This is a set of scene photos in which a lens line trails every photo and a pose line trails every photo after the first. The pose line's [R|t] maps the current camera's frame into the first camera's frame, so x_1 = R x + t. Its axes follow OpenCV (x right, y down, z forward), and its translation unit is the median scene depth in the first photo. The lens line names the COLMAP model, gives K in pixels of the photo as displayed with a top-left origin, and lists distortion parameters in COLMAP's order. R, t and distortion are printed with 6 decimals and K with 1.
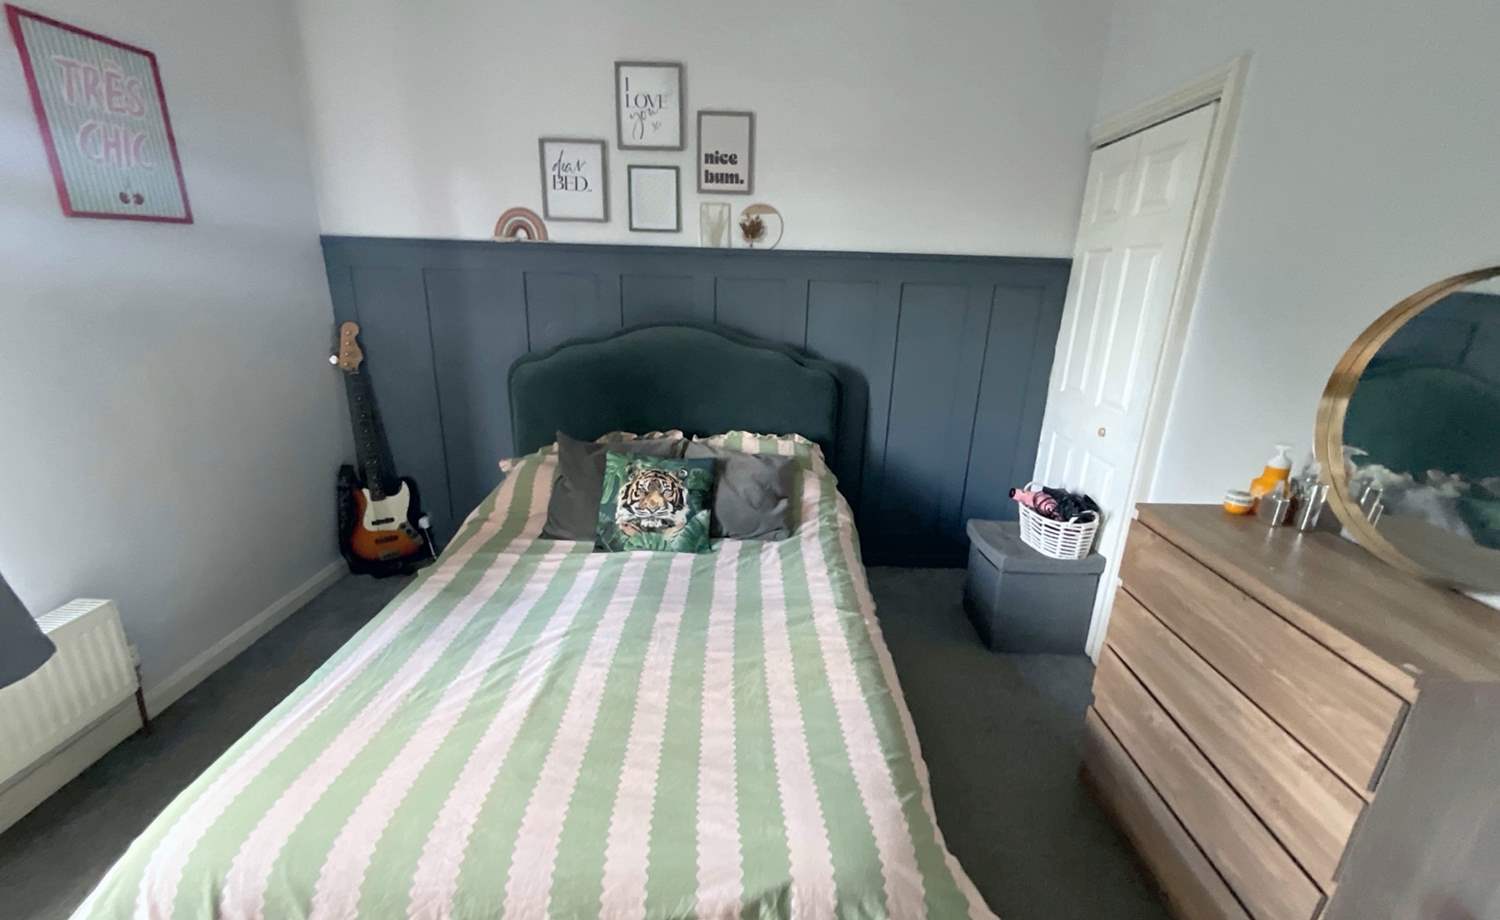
lens RADIAL K [[611.7, 0, 752.7], [0, 611.7, 459.3], [0, 0, 1]] dist [-0.001915, 0.002045]
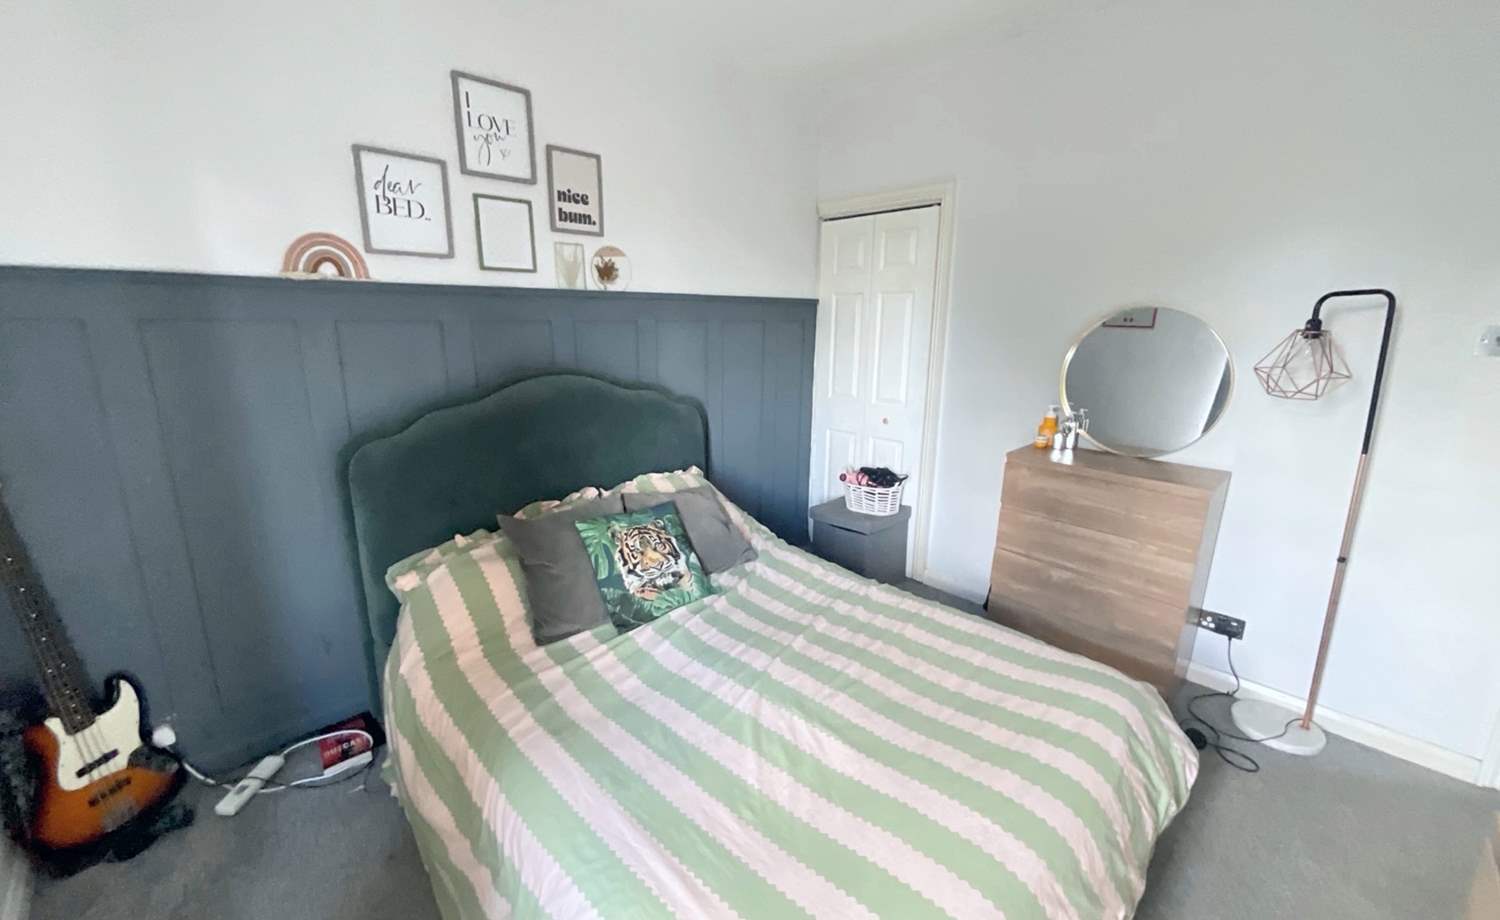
lens RADIAL K [[611.7, 0, 749.4], [0, 611.7, 459.1], [0, 0, 1]] dist [-0.001915, 0.002045]
pose [[0.710310, -0.182984, 0.679689, -0.646874], [0.214846, 0.975900, 0.038204, -0.081639], [-0.670299, 0.118892, 0.732505, 0.189768]]
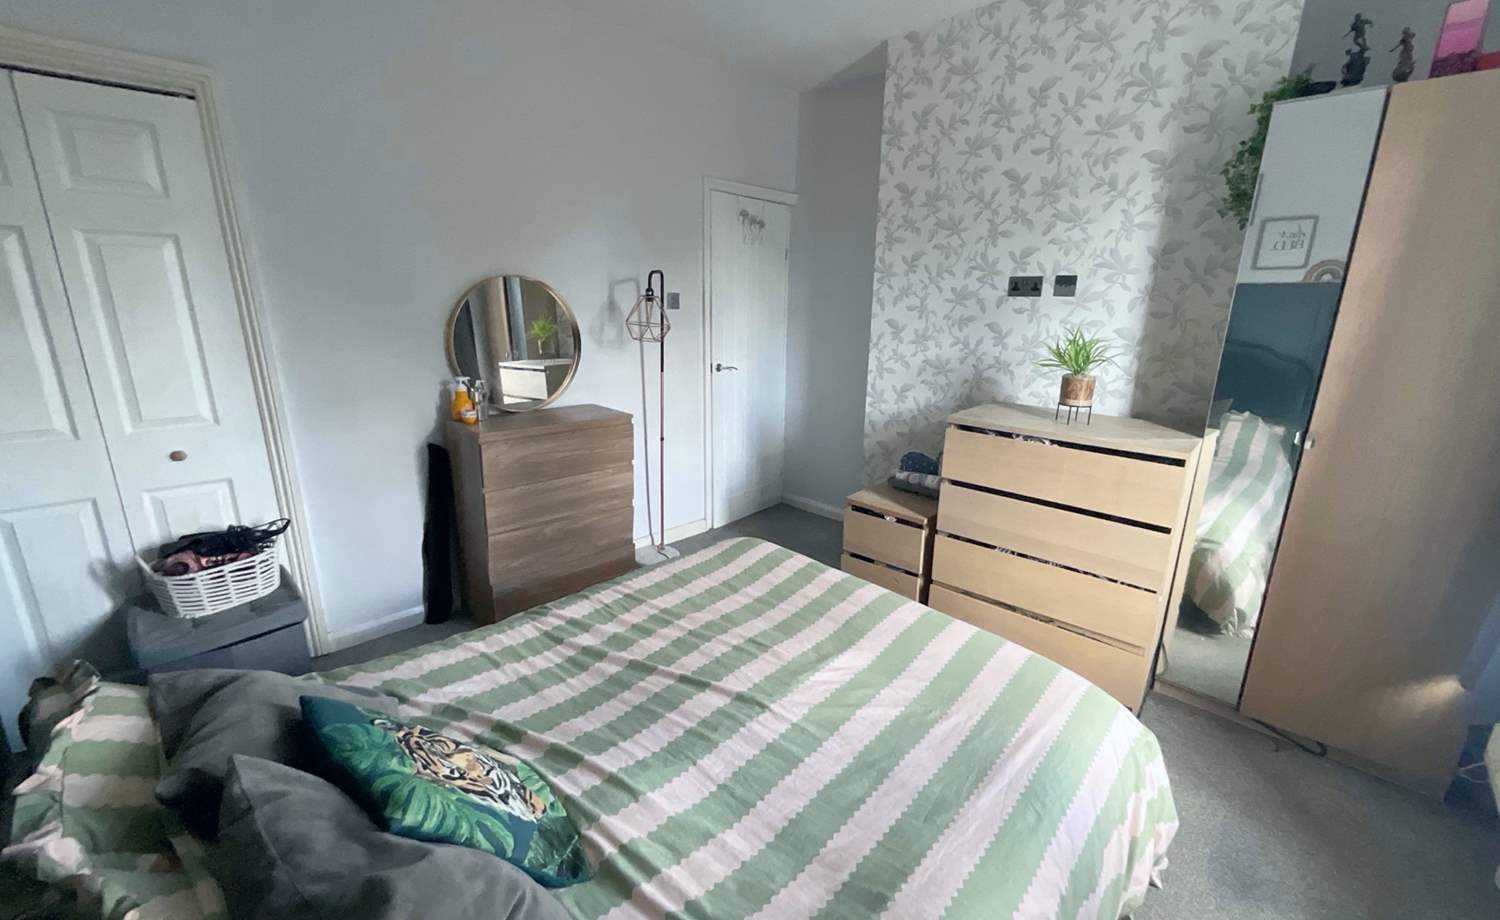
lens RADIAL K [[611.7, 0, 756.2], [0, 611.7, 456.3], [0, 0, 1]] dist [-0.001915, 0.002045]
pose [[-0.728377, -0.210422, 0.652066, -0.562149], [0.162915, 0.871196, 0.463116, -0.309056], [-0.665527, 0.443554, -0.600278, 0.999334]]
